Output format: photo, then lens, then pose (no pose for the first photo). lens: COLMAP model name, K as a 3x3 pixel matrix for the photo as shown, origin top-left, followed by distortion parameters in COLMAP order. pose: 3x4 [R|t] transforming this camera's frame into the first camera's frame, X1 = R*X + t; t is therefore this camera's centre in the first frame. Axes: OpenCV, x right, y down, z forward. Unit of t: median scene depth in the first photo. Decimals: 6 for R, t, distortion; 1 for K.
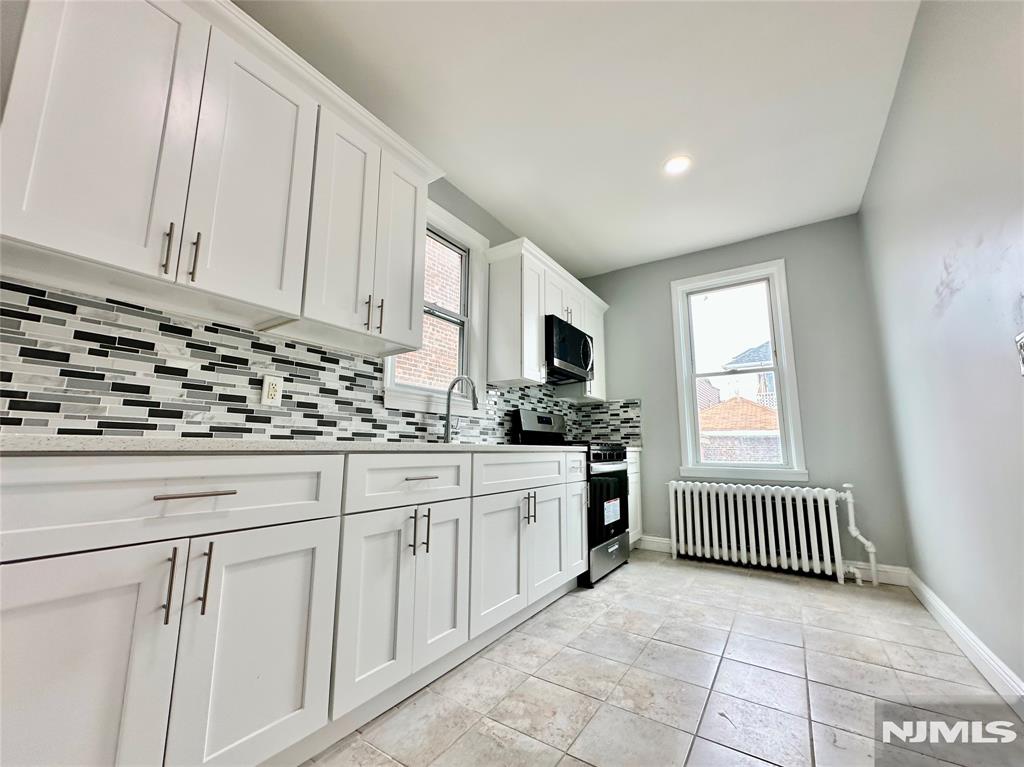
lens RADIAL K [[410.8, 0, 511.8], [0, 410.8, 389.9], [0, 0, 1]] dist [-0.003272, 0.000769]
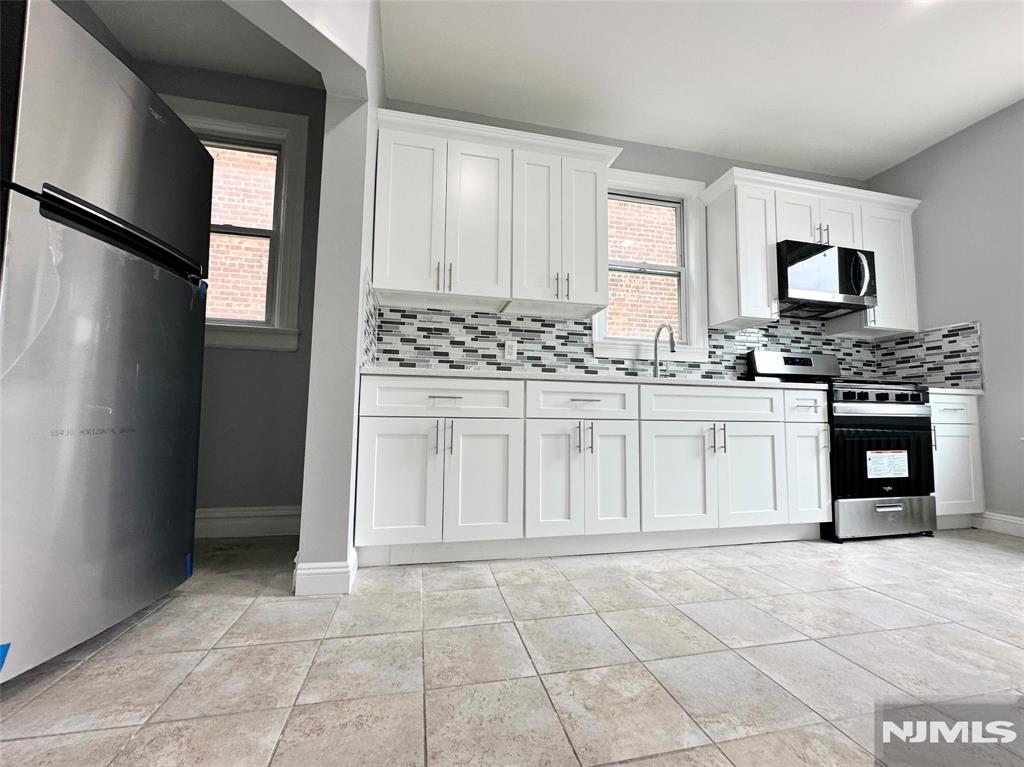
lens RADIAL K [[410.8, 0, 511.0], [0, 410.8, 393.2], [0, 0, 1]] dist [-0.003272, 0.000769]
pose [[0.729845, -0.034315, -0.682751, 0.392407], [0.089985, 0.994871, 0.046190, 0.077565], [0.677665, -0.095149, 0.729189, -0.120667]]
